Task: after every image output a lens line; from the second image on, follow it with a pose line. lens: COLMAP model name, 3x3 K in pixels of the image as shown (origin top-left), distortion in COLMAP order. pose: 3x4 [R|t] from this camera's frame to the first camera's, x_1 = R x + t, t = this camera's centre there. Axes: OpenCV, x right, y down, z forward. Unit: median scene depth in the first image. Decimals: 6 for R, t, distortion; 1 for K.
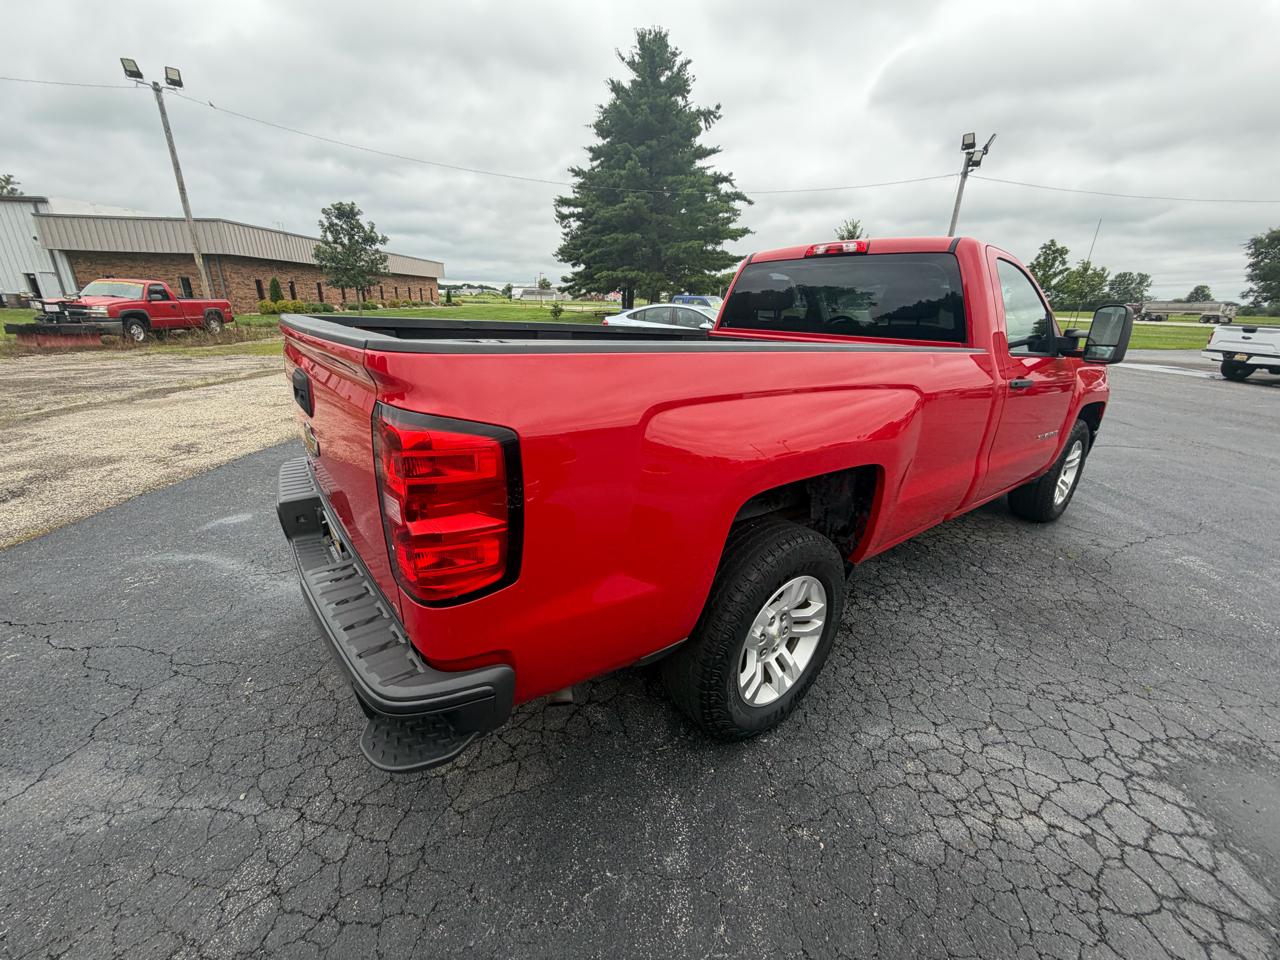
lens RADIAL K [[510.2, 0, 635.2], [0, 510.2, 481.1], [0, 0, 1]] dist [-0.000897, 0.000236]
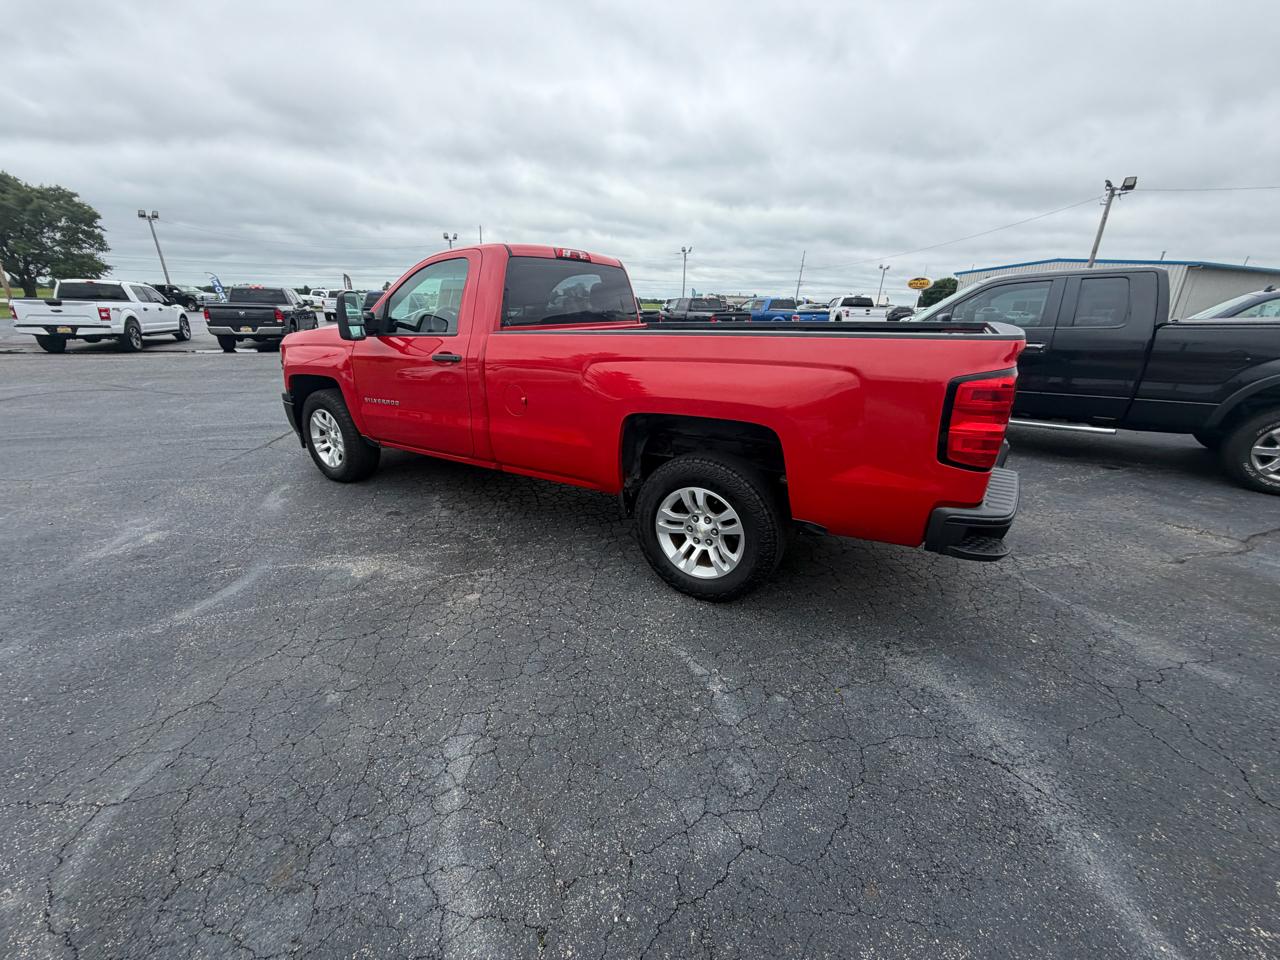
lens RADIAL K [[510.2, 0, 636.9], [0, 510.2, 481.7], [0, 0, 1]] dist [-0.000897, 0.000236]
pose [[-0.351886, -0.340230, 0.872020, -0.959360], [0.285535, 0.848185, 0.446152, -0.506931], [-0.891429, 0.405987, -0.201317, 1.368394]]
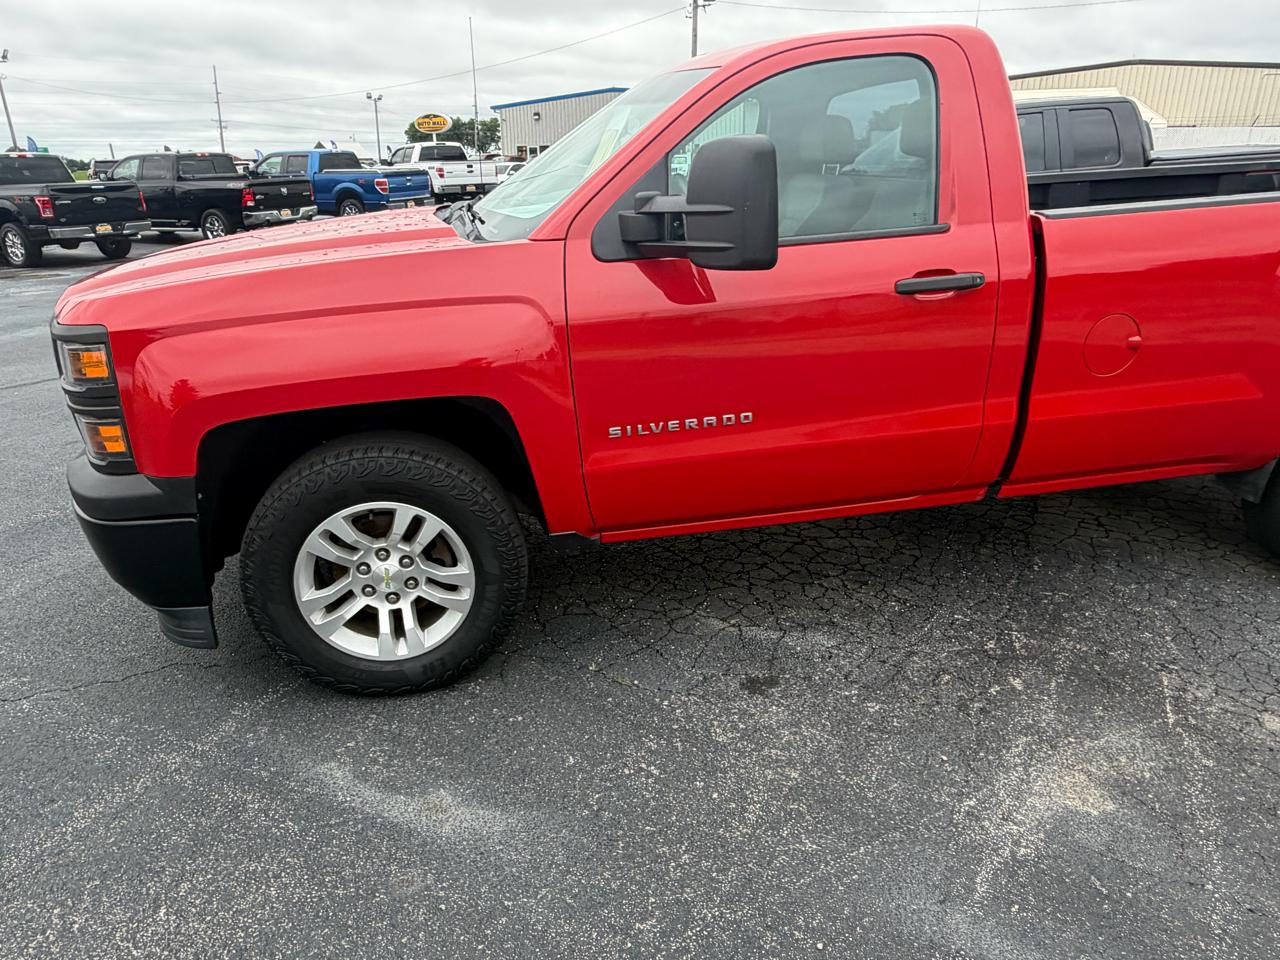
lens RADIAL K [[862.9, 0, 626.8], [0, 862.9, 483.1], [0, 0, 1]] dist [-0.002617, 0.003326]
pose [[-0.885347, -0.174123, 0.431094, 0.135770], [0.148920, 0.772165, 0.617725, -0.773812], [-0.440435, 0.611100, -0.657703, 2.215689]]
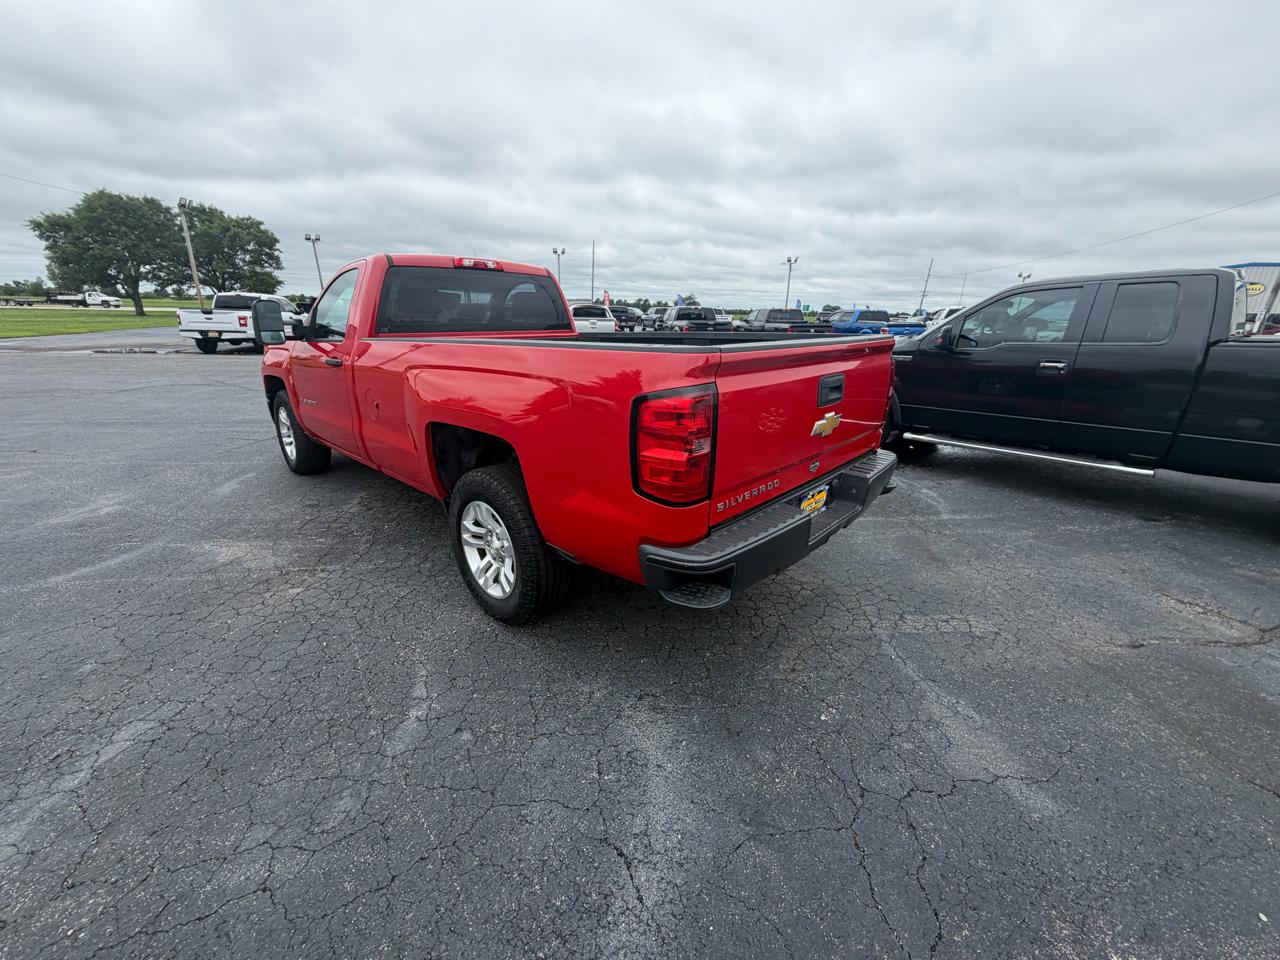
lens RADIAL K [[510.2, 0, 637.1], [0, 510.2, 480.8], [0, 0, 1]] dist [-0.000897, 0.000236]
pose [[-0.151864, -0.338738, 0.928544, -1.043664], [0.305037, 0.877521, 0.370013, -0.339520], [-0.940154, 0.339432, -0.029936, 0.870227]]
